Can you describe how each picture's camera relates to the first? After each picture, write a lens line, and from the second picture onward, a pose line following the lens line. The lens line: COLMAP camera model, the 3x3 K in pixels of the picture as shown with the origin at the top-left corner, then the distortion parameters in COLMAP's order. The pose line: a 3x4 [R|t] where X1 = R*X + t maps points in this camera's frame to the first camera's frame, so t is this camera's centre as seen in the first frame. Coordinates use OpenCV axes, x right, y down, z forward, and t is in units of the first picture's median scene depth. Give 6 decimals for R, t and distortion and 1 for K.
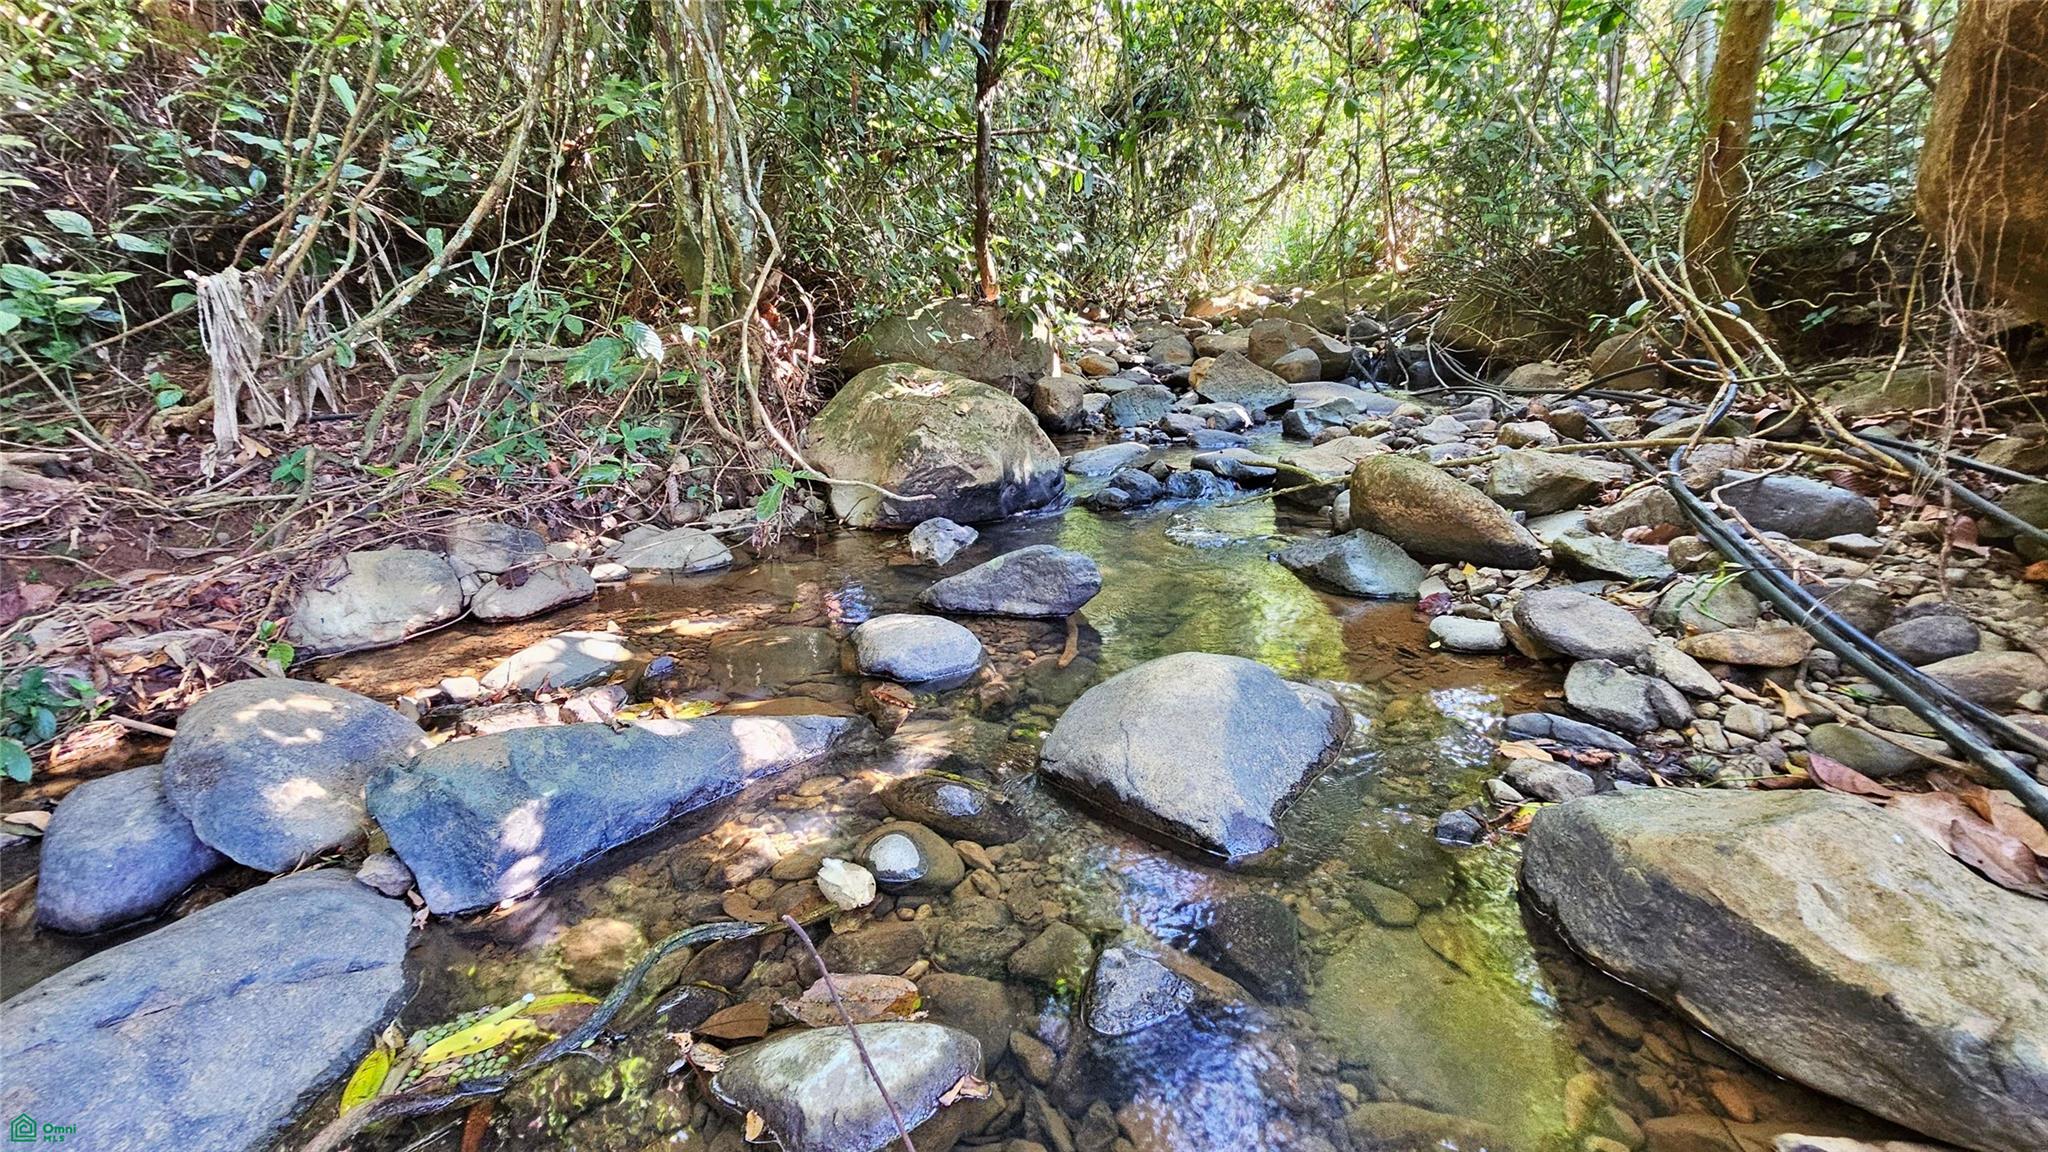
lens RADIAL K [[847.4, 0, 1019.2], [0, 847.4, 550.5], [0, 0, 1]] dist [-0.010800, 0.006012]
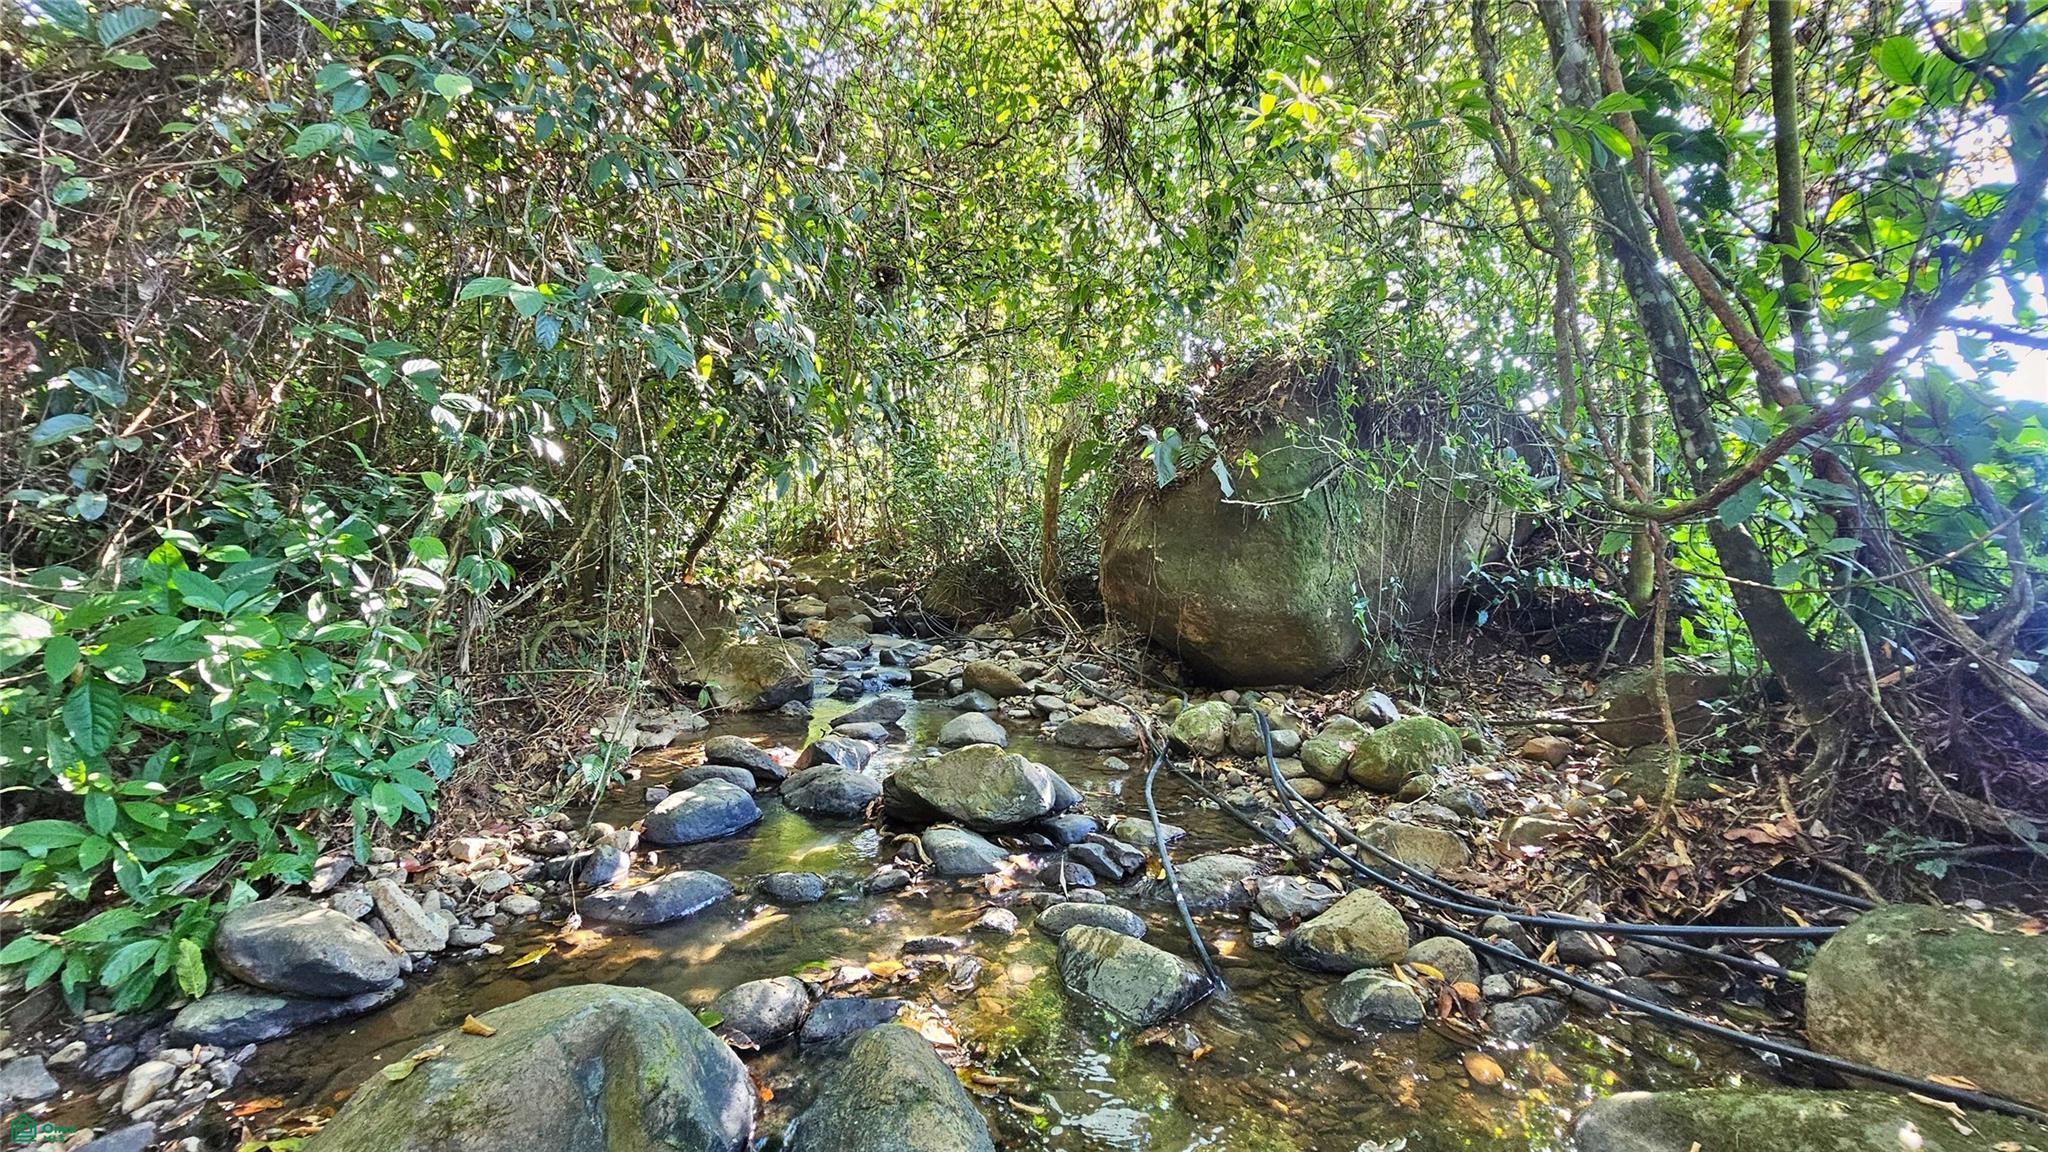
lens RADIAL K [[847.4, 0, 1019.2], [0, 847.4, 550.5], [0, 0, 1]] dist [-0.010800, 0.006012]
pose [[0.791306, 0.051819, 0.609221, -0.984918], [0.126030, 0.961181, -0.245454, 0.197473], [-0.598291, 0.271009, 0.754057, -1.072049]]
